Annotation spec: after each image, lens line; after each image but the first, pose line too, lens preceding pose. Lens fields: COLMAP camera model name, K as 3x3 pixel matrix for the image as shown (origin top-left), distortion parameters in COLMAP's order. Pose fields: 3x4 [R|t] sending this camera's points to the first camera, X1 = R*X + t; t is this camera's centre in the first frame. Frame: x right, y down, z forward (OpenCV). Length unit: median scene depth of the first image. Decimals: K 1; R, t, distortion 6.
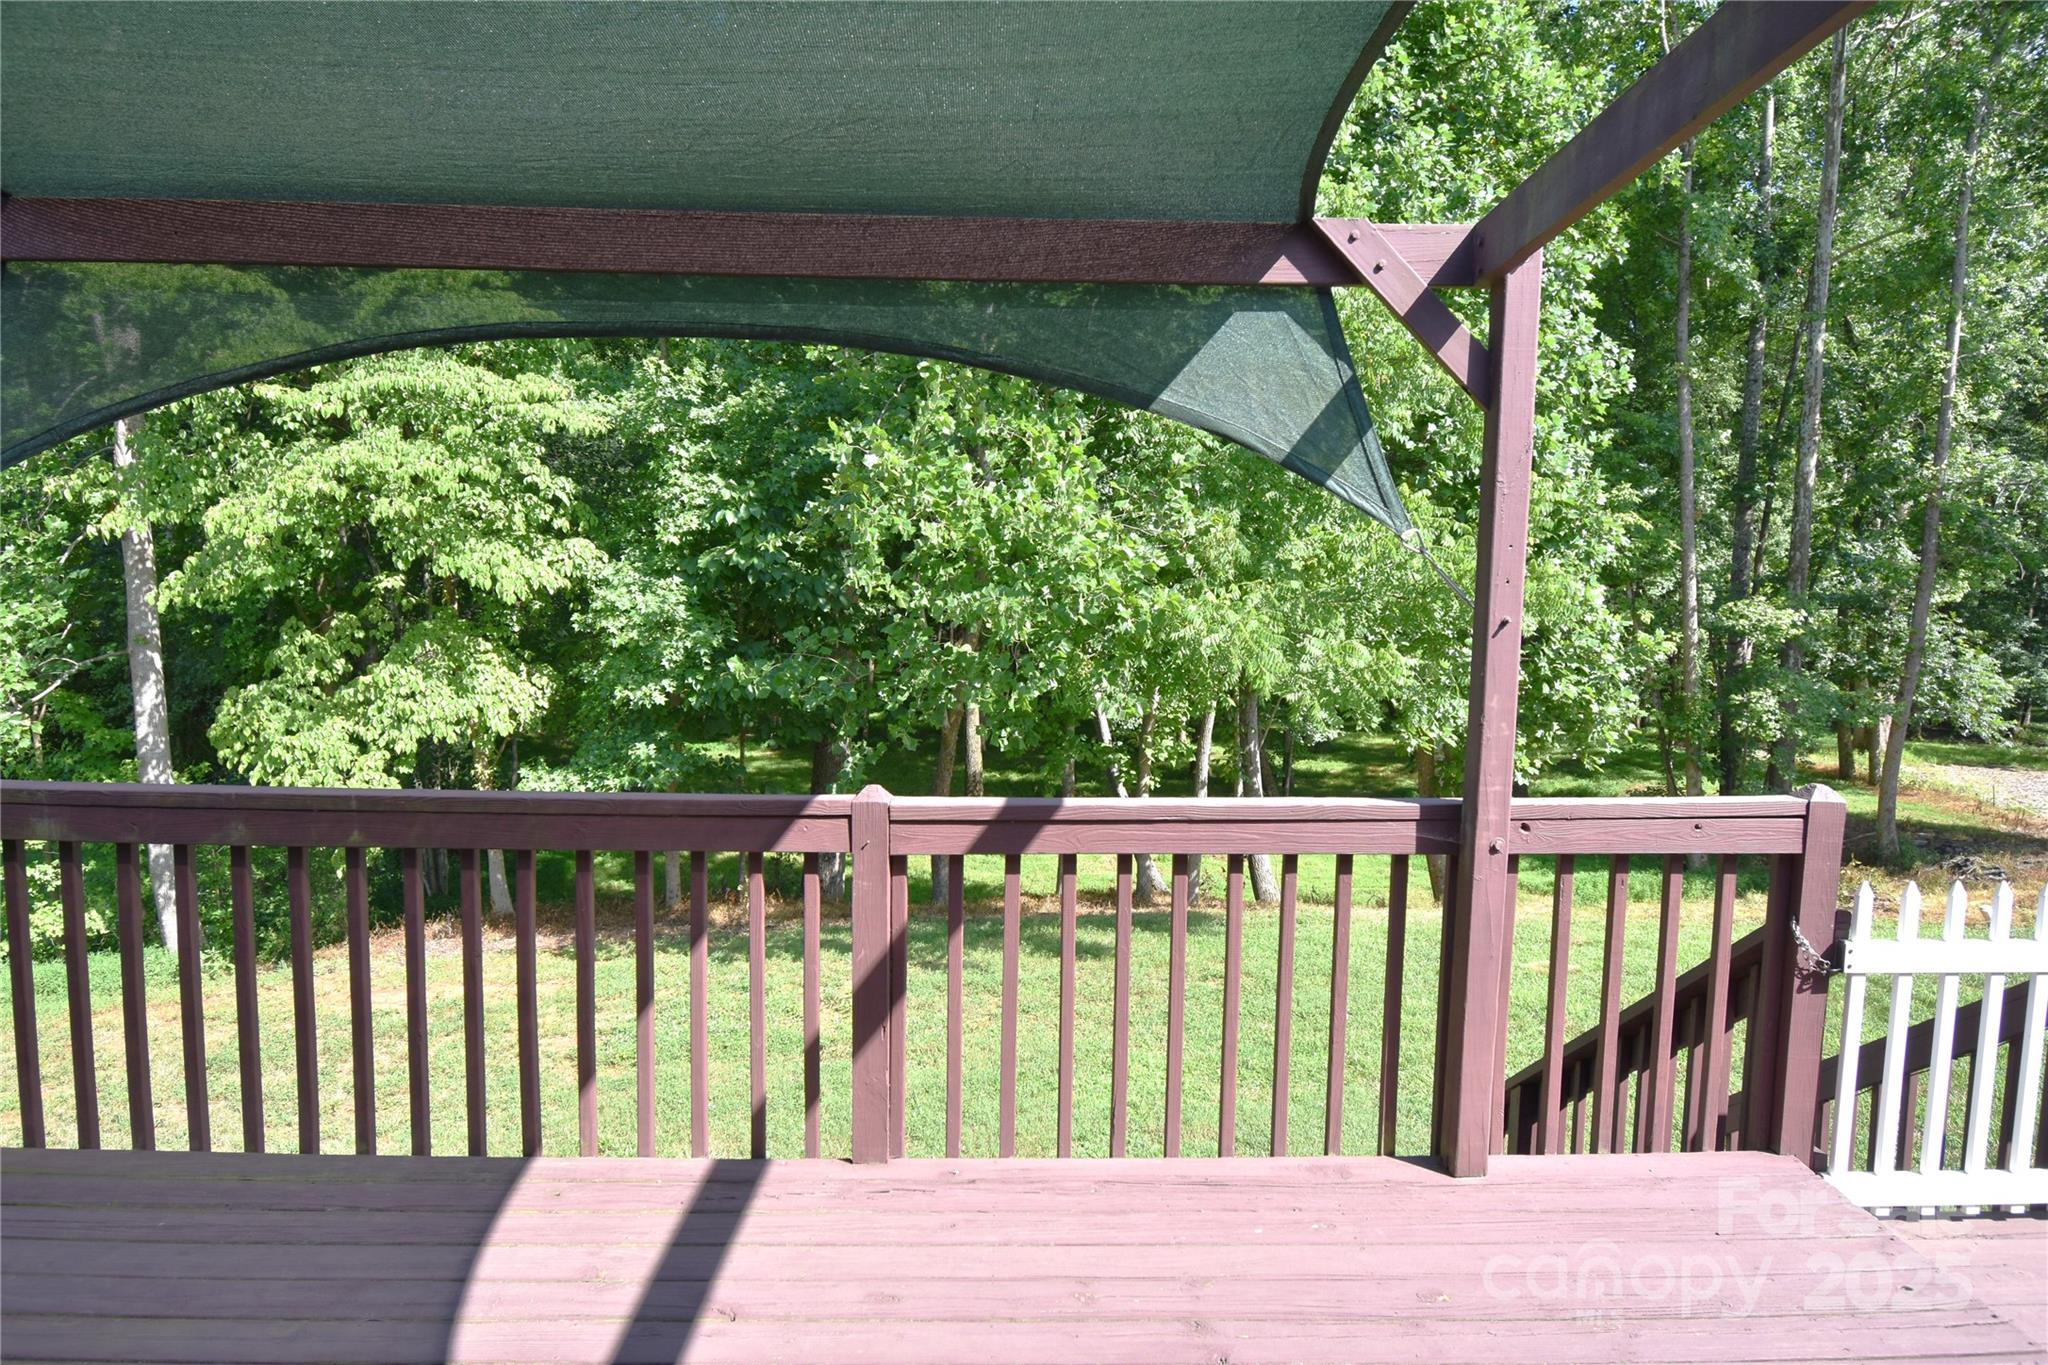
lens RADIAL K [[1277.2, 0, 1024.0], [0, 1277.2, 682.5], [0, 0, 1]] dist [0.004312, -0.049903]
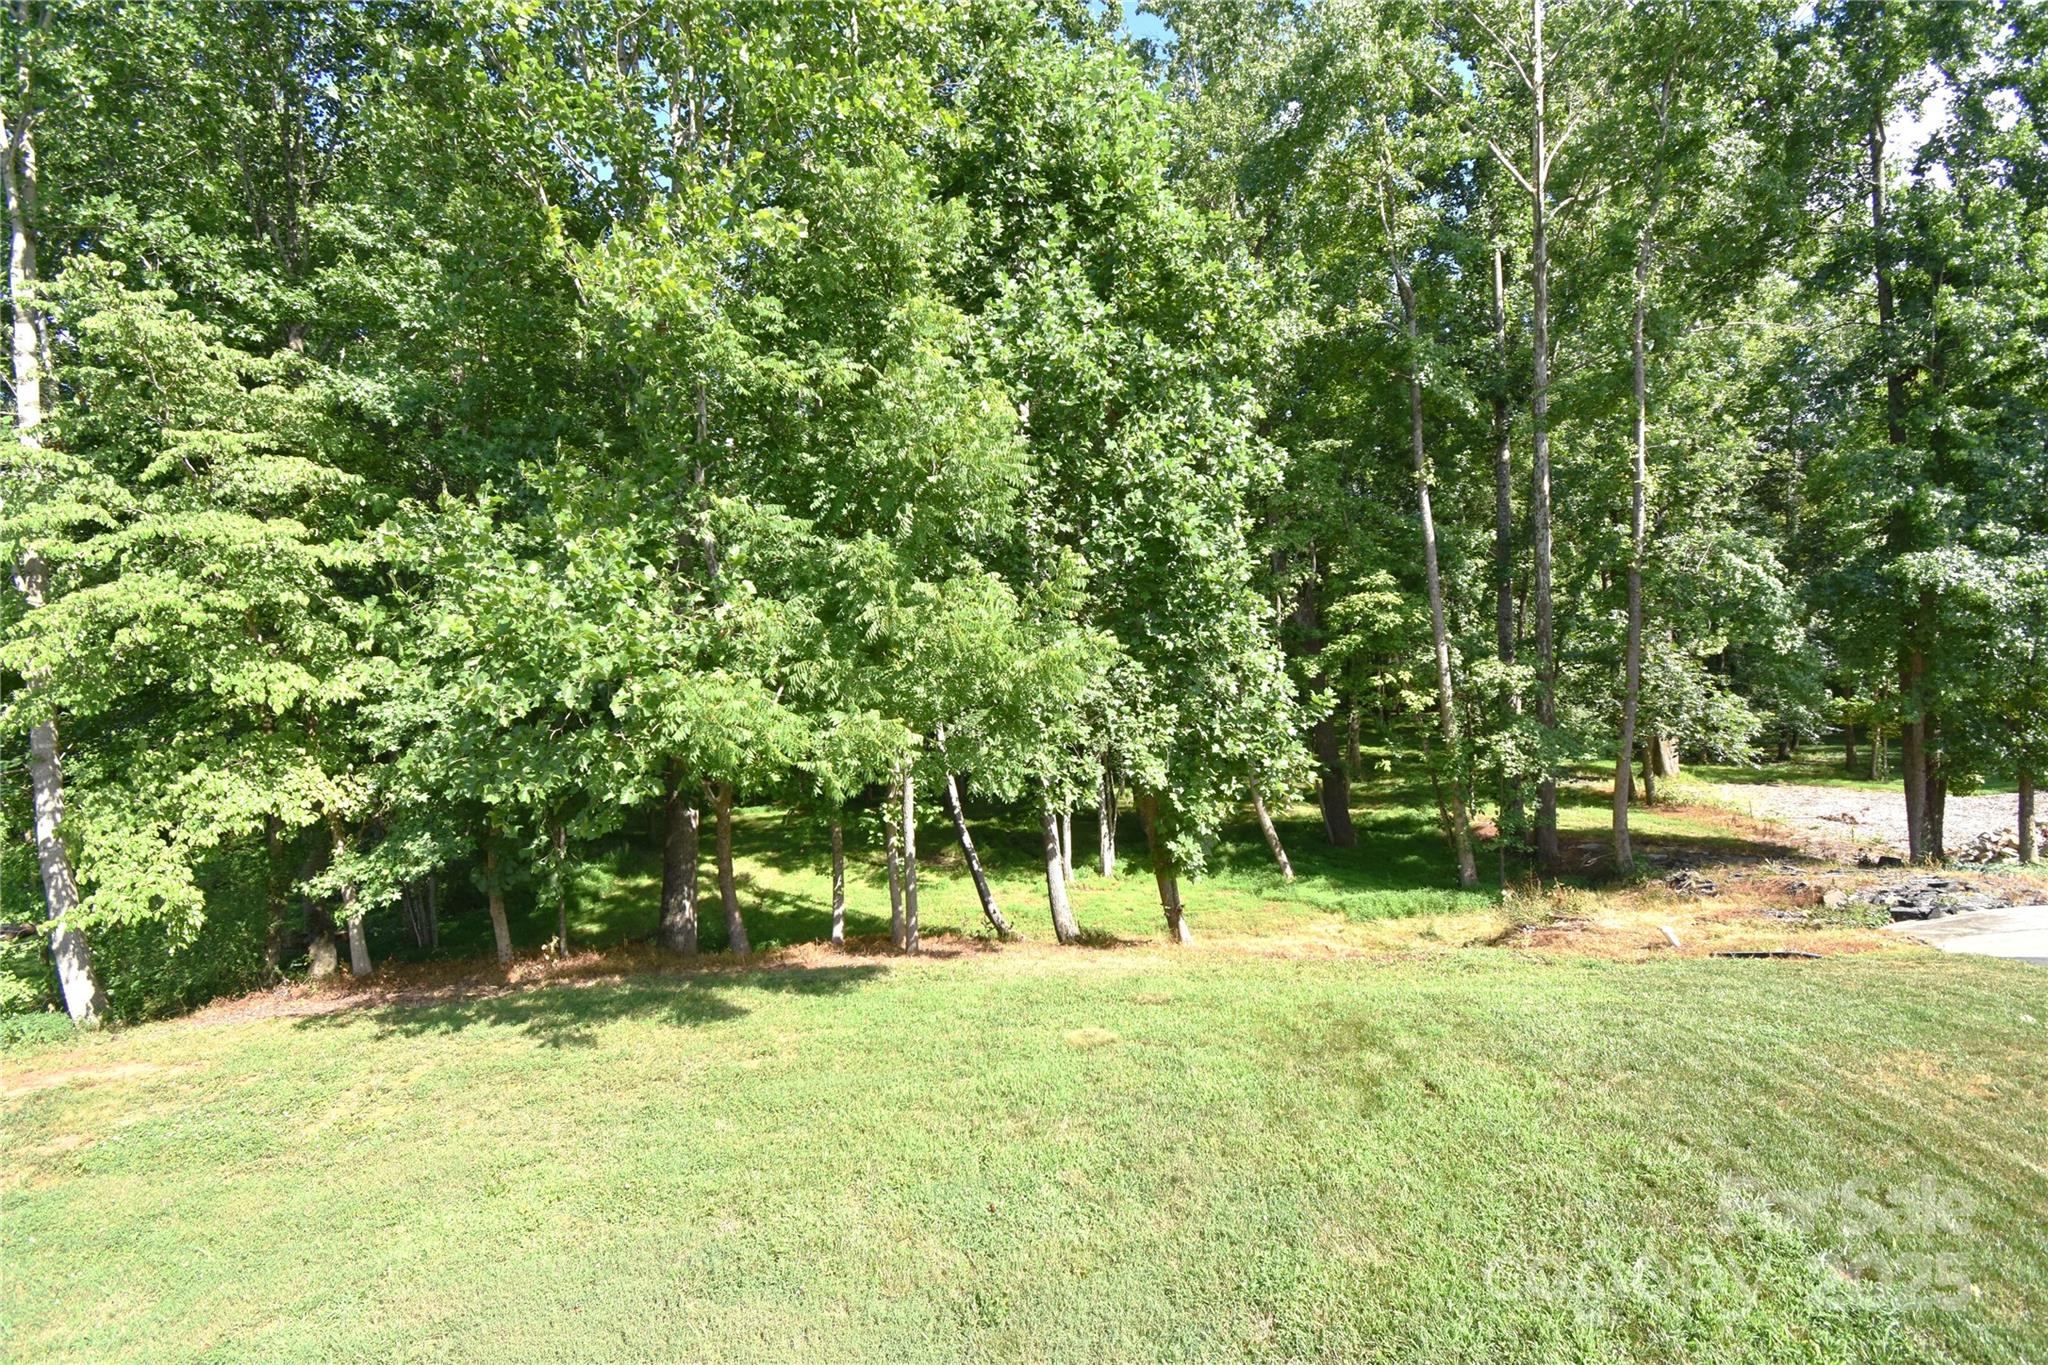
lens RADIAL K [[904.8, 0, 1030.1], [0, 904.8, 687.4], [0, 0, 1]] dist [0.015123, -0.024741]
pose [[0.997775, -0.046544, -0.047735, 0.198677], [0.043381, 0.996923, -0.065289, -0.001914], [0.050627, 0.063073, 0.996724, 0.132323]]
